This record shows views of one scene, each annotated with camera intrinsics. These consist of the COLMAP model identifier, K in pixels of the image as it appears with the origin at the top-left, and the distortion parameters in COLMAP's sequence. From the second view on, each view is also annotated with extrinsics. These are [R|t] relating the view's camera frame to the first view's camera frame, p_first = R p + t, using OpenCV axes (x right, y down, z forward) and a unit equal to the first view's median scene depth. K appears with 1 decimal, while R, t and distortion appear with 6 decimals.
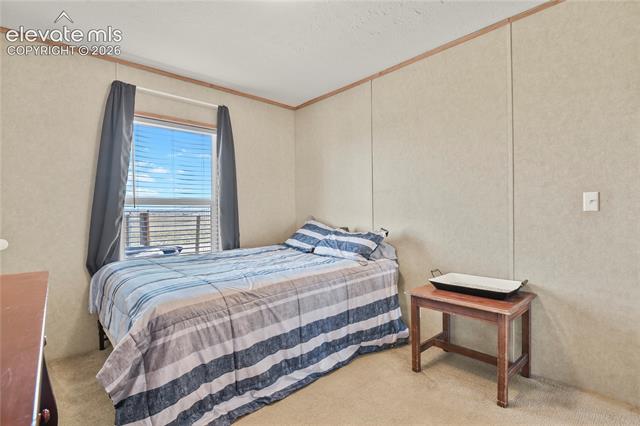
lens RADIAL K [[316.8, 0, 321.3], [0, 316.8, 211.5], [0, 0, 1]] dist [0.001852, -0.000799]
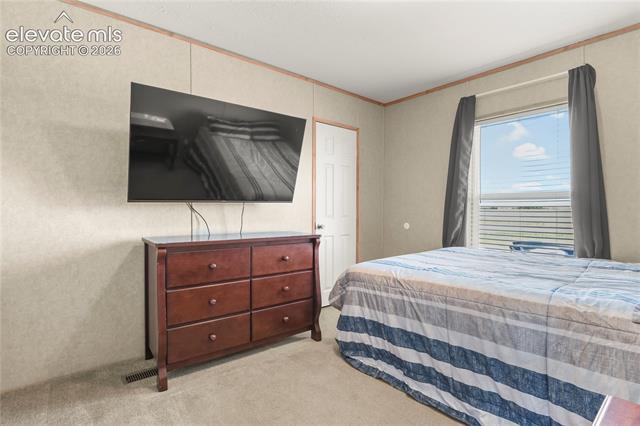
lens RADIAL K [[316.8, 0, 321.1], [0, 316.8, 213.9], [0, 0, 1]] dist [0.001852, -0.000799]
pose [[-0.052622, 0.023319, -0.998342, 0.793388], [-0.006022, 0.999702, 0.023669, 0.002100], [0.998596, 0.007257, -0.052466, 0.711236]]
